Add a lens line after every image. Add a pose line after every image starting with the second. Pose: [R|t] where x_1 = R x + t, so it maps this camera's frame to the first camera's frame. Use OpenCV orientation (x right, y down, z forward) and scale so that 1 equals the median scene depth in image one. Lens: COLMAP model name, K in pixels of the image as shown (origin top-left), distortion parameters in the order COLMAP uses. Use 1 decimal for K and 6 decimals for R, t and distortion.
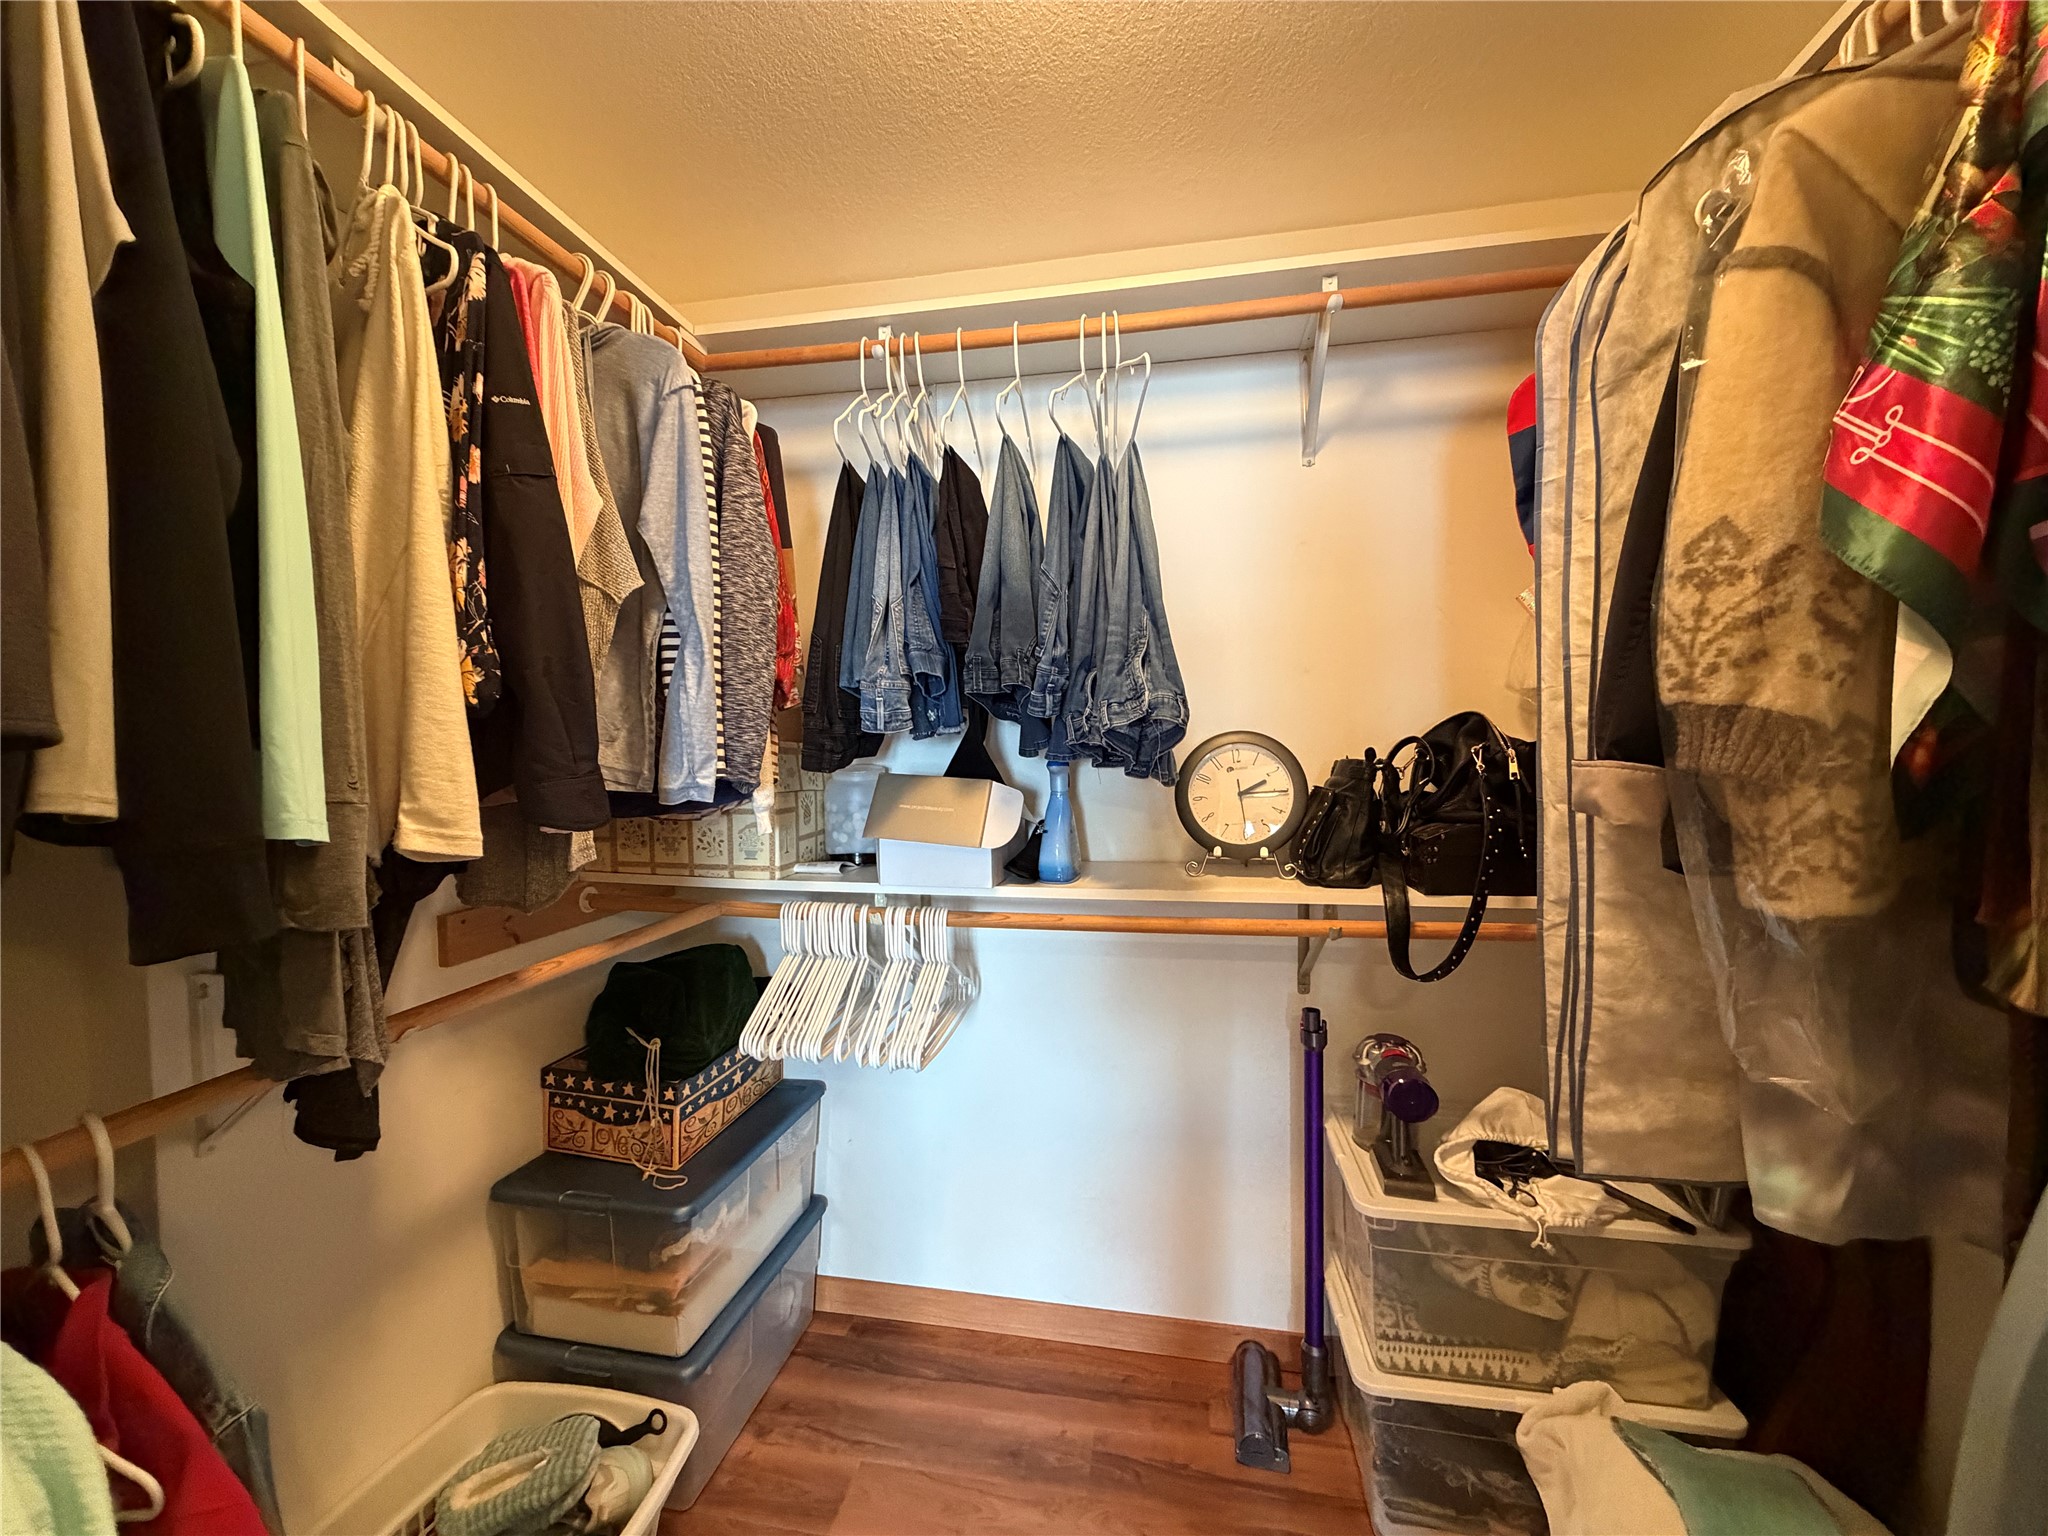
lens RADIAL K [[815.6, 0, 1021.5], [0, 815.6, 769.4], [0, 0, 1]] dist [0.000680, -0.000151]
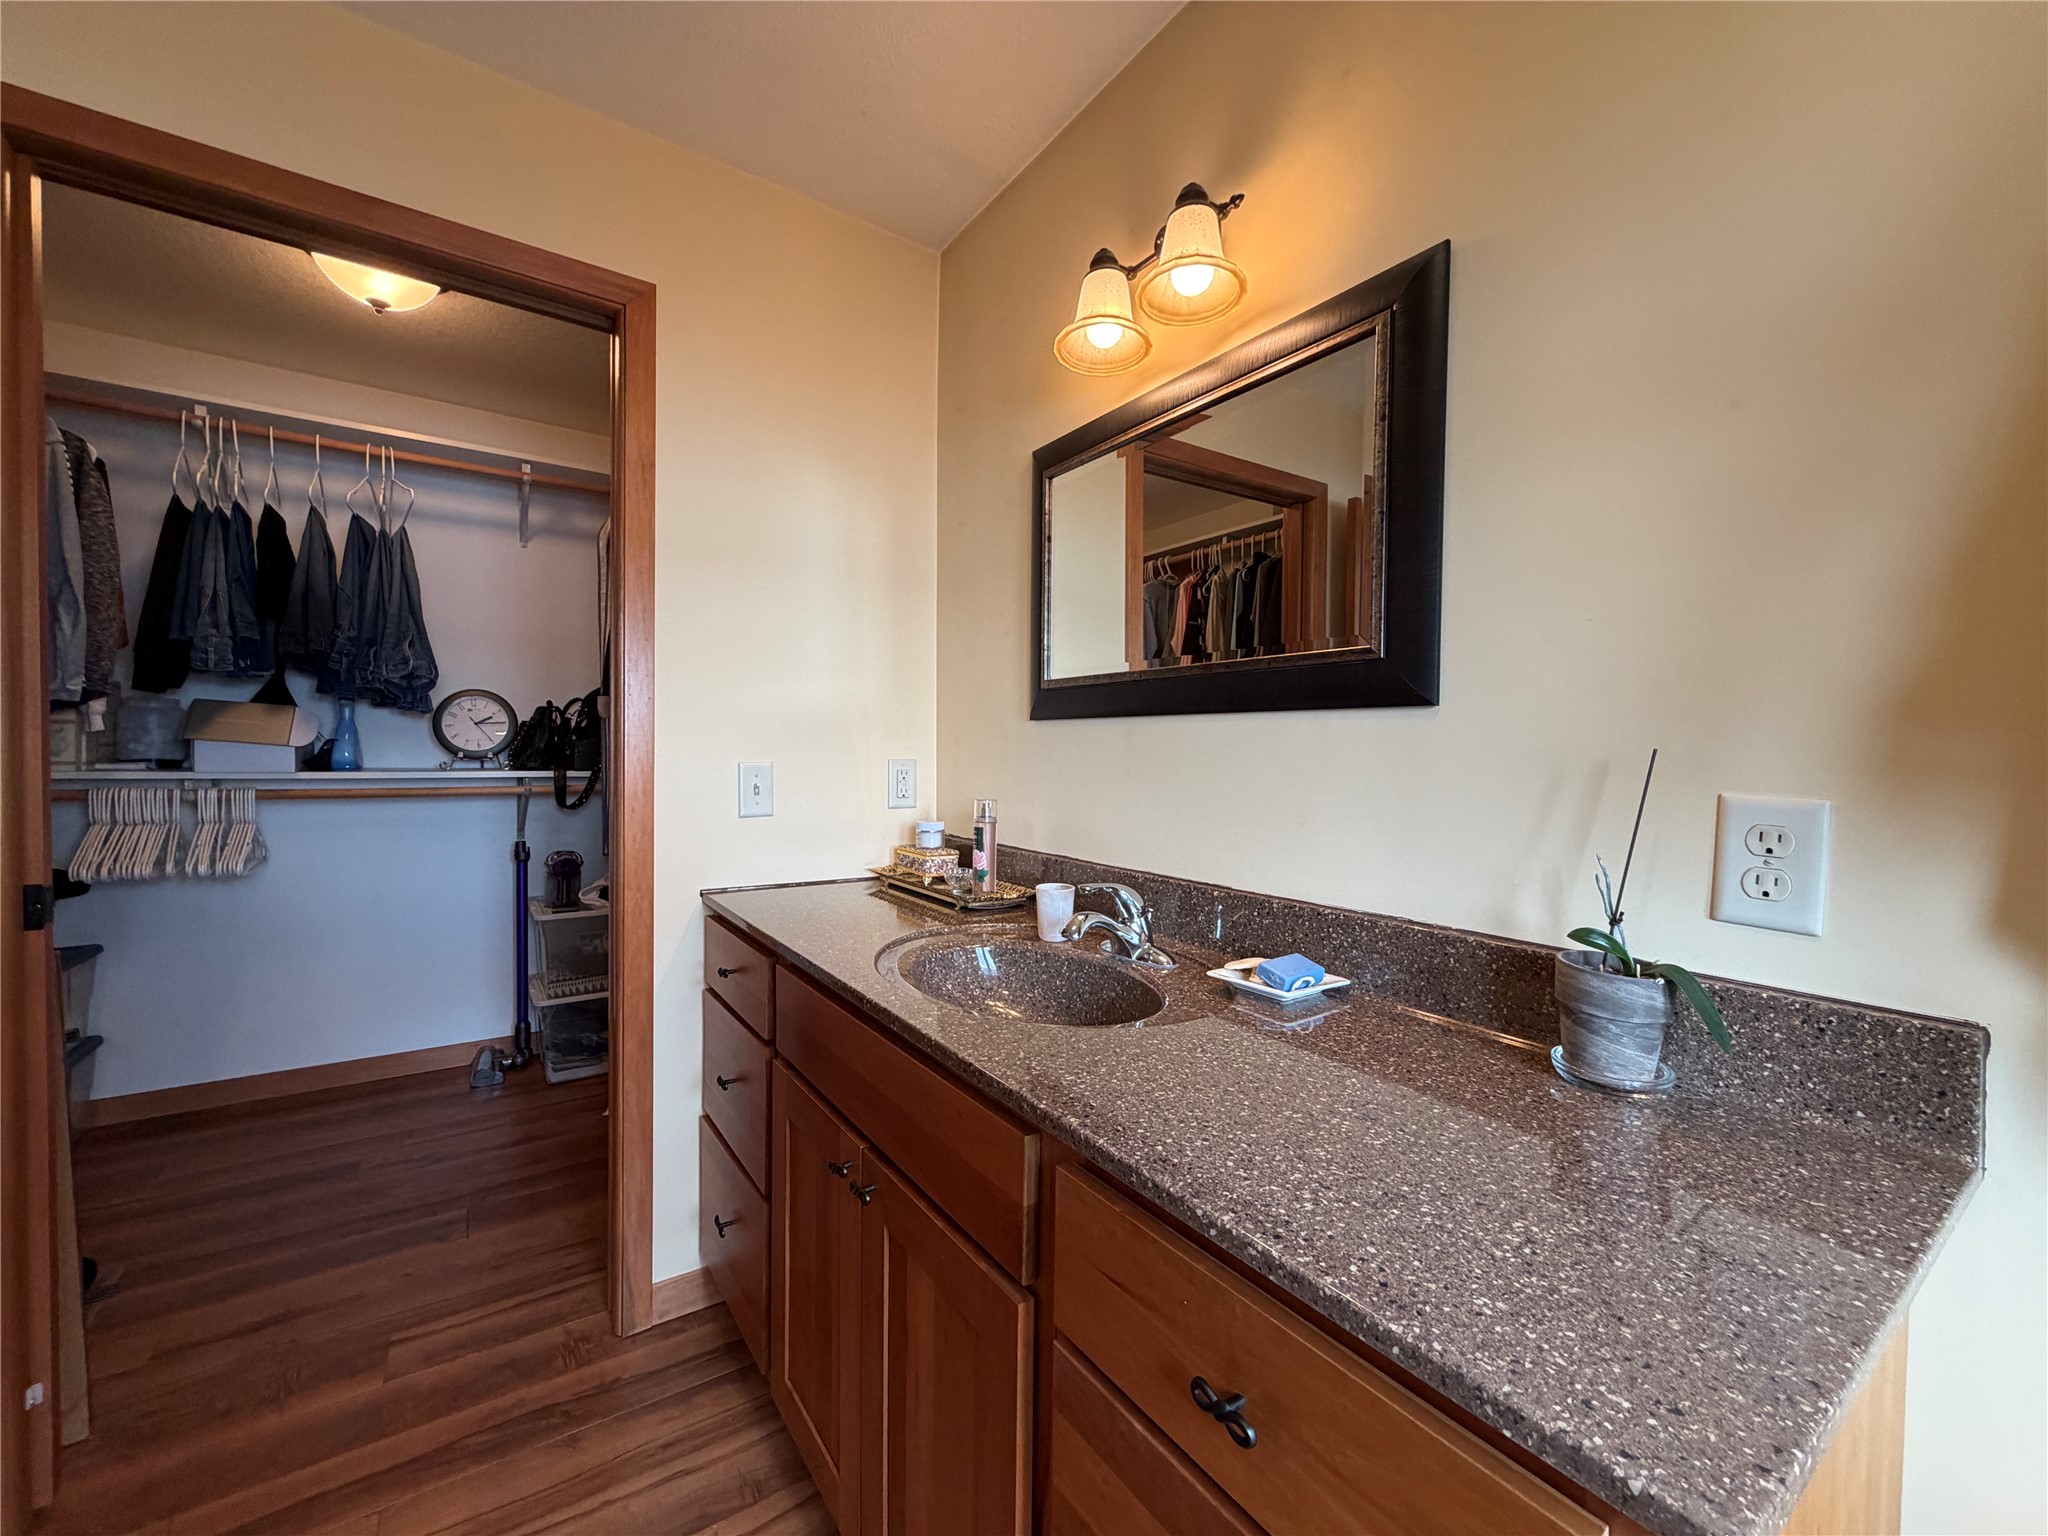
lens RADIAL K [[815.6, 0, 1021.5], [0, 815.6, 769.4], [0, 0, 1]] dist [0.000680, -0.000151]
pose [[0.706127, 0.005739, 0.708062, -0.165708], [0.002539, 0.999940, -0.010638, 0.160520], [-0.708081, 0.009310, 0.706070, -1.187661]]
